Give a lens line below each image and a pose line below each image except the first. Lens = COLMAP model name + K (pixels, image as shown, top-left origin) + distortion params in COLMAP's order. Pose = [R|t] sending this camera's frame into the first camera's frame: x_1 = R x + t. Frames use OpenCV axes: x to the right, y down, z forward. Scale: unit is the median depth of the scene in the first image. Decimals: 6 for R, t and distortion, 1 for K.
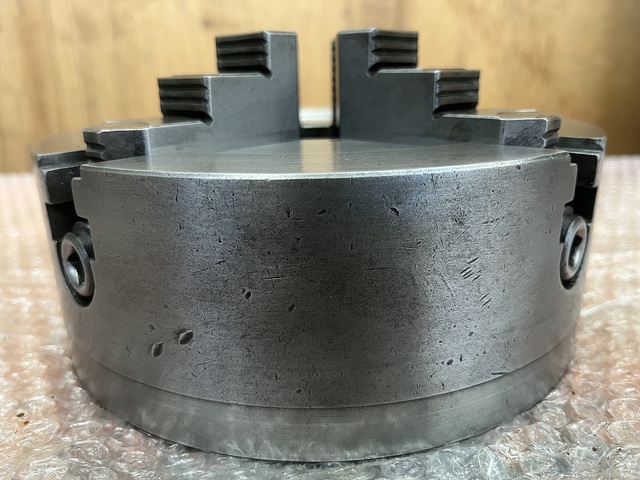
lens RADIAL K [[534.3, 0, 323.4], [0, 534.3, 233.0], [0, 0, 1]] dist [-0.002426, -0.048069]
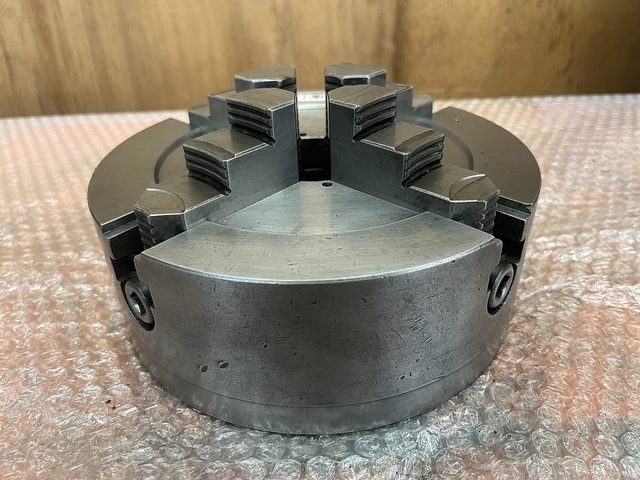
lens RADIAL K [[534.3, 0, 323.4], [0, 534.3, 233.0], [0, 0, 1]] dist [-0.002426, -0.048069]
pose [[0.999979, -0.005291, -0.003673, 0.022761], [0.006043, 0.967987, 0.250929, -0.472362], [0.002228, -0.250946, 0.967999, -0.302515]]
